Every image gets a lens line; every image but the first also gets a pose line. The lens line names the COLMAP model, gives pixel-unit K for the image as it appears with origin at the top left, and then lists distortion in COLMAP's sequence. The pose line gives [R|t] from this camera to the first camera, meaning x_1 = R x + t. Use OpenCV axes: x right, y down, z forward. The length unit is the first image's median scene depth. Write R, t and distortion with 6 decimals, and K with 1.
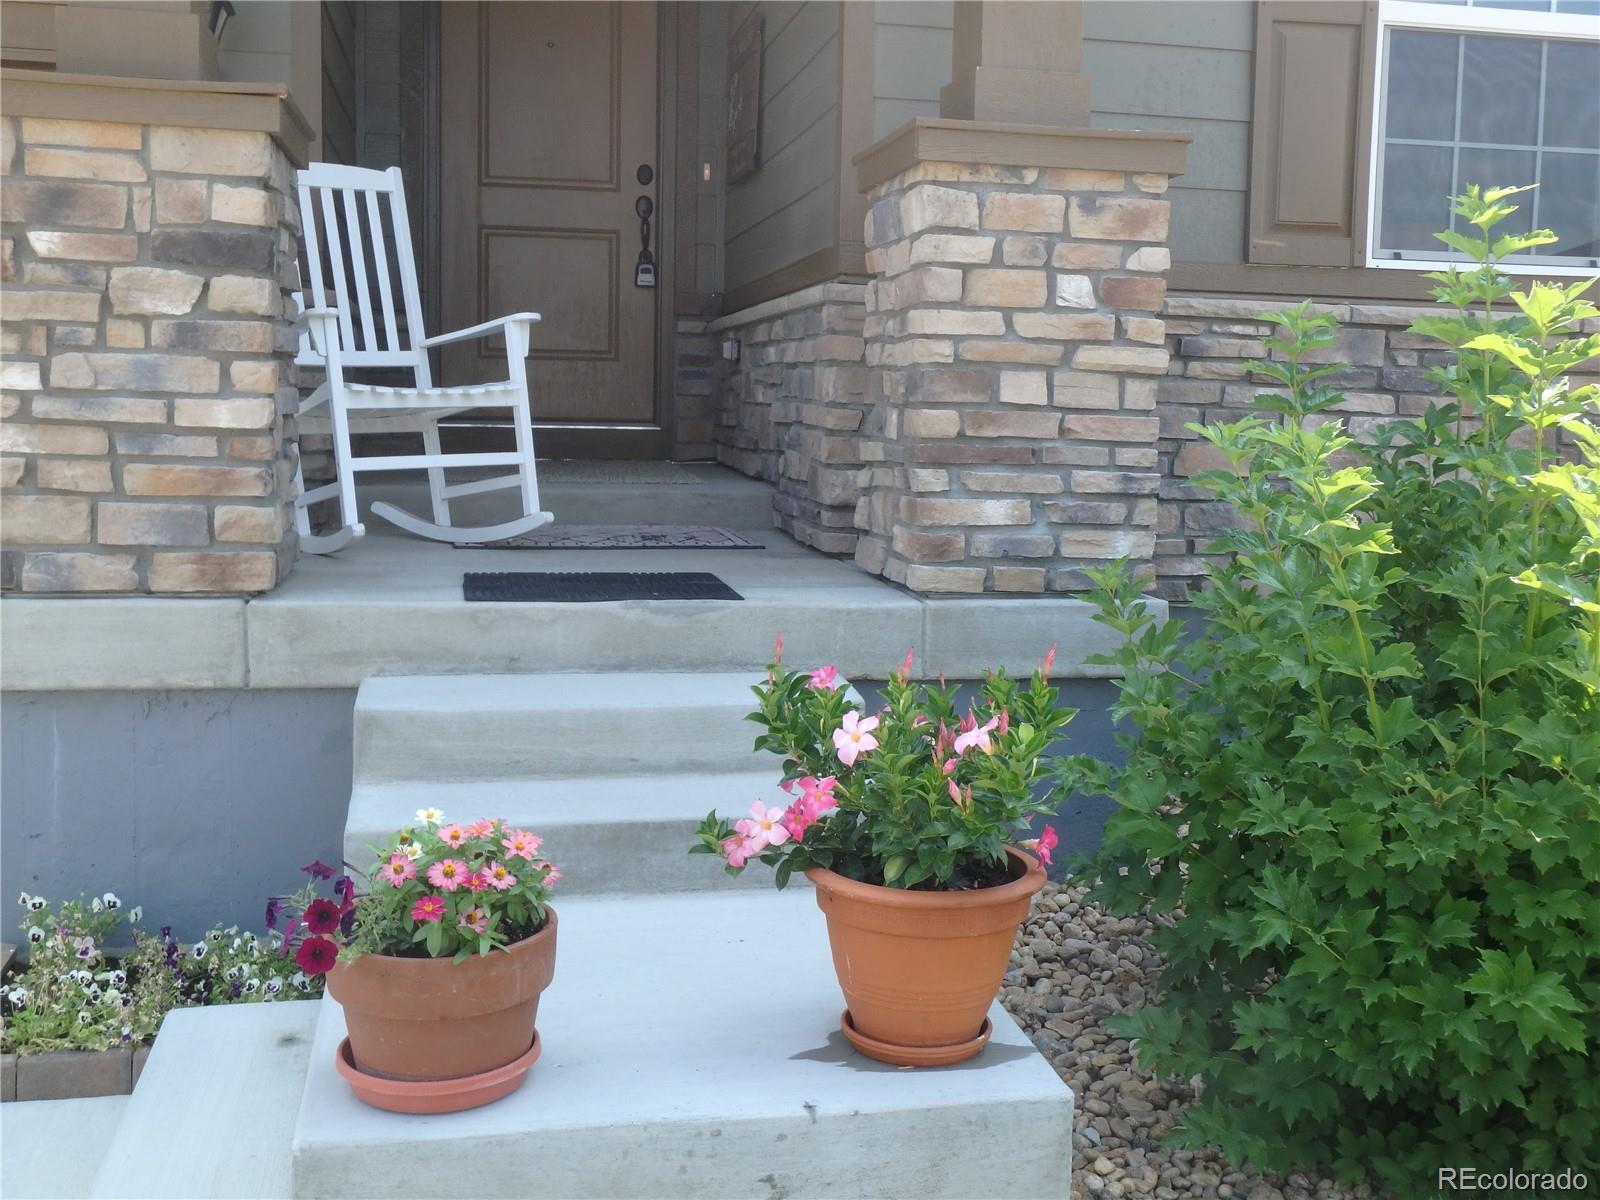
lens RADIAL K [[1647.2, 0, 839.8], [0, 1647.2, 542.8], [0, 0, 1]] dist [0.019380, -0.111561]
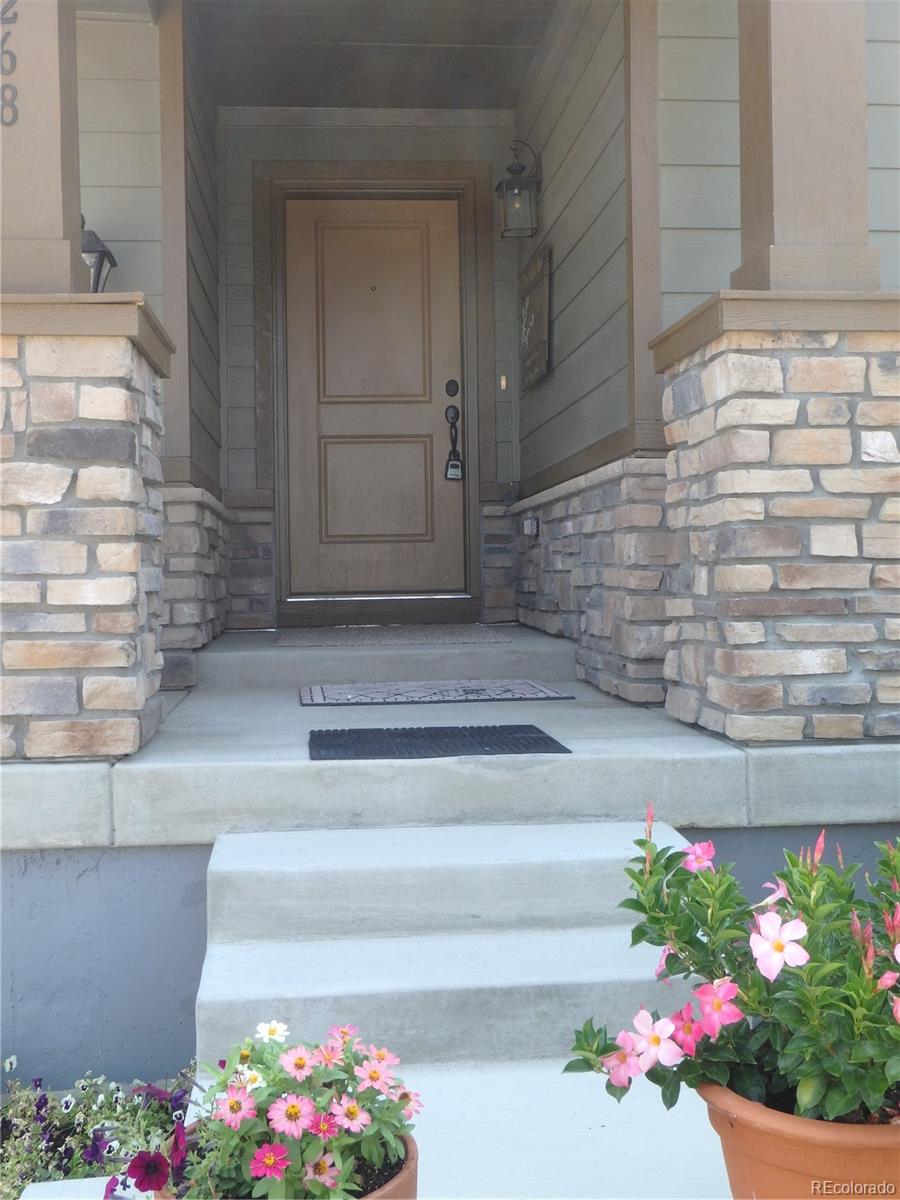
lens RADIAL K [[1235.4, 0, 428.6], [0, 1235.4, 579.4], [0, 0, 1]] dist [0.019380, -0.111561]
pose [[0.991013, -0.037015, -0.128541, -0.042817], [0.025966, 0.995905, -0.086595, -0.009163], [0.131220, 0.082479, 0.987916, 0.201928]]
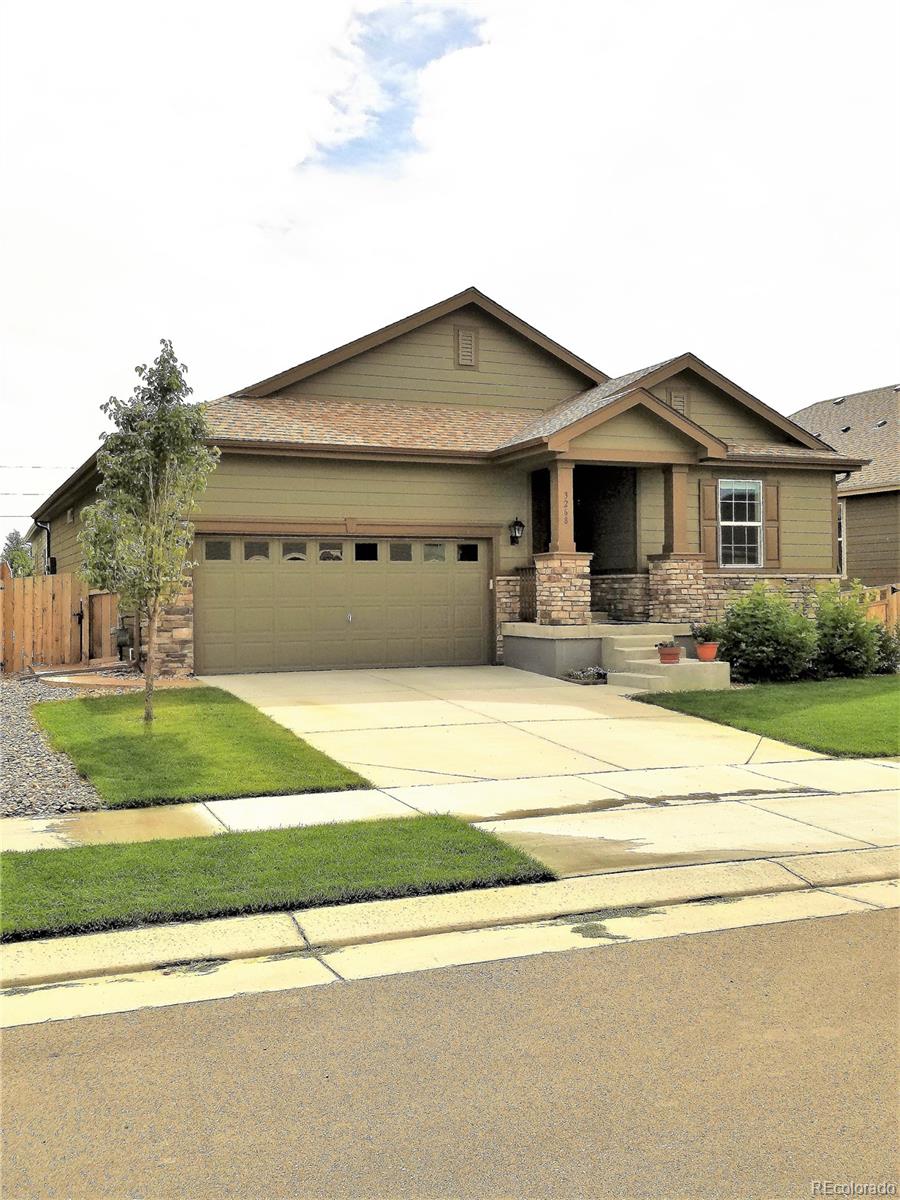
lens RADIAL K [[919.8, 0, 471.6], [0, 919.8, 593.3], [0, 0, 1]] dist [0.023971, -0.004619]
pose [[0.984880, -0.032093, 0.170240, -1.397434], [0.046840, 0.995421, -0.083329, 0.186617], [-0.166787, 0.090043, 0.981873, -2.563790]]
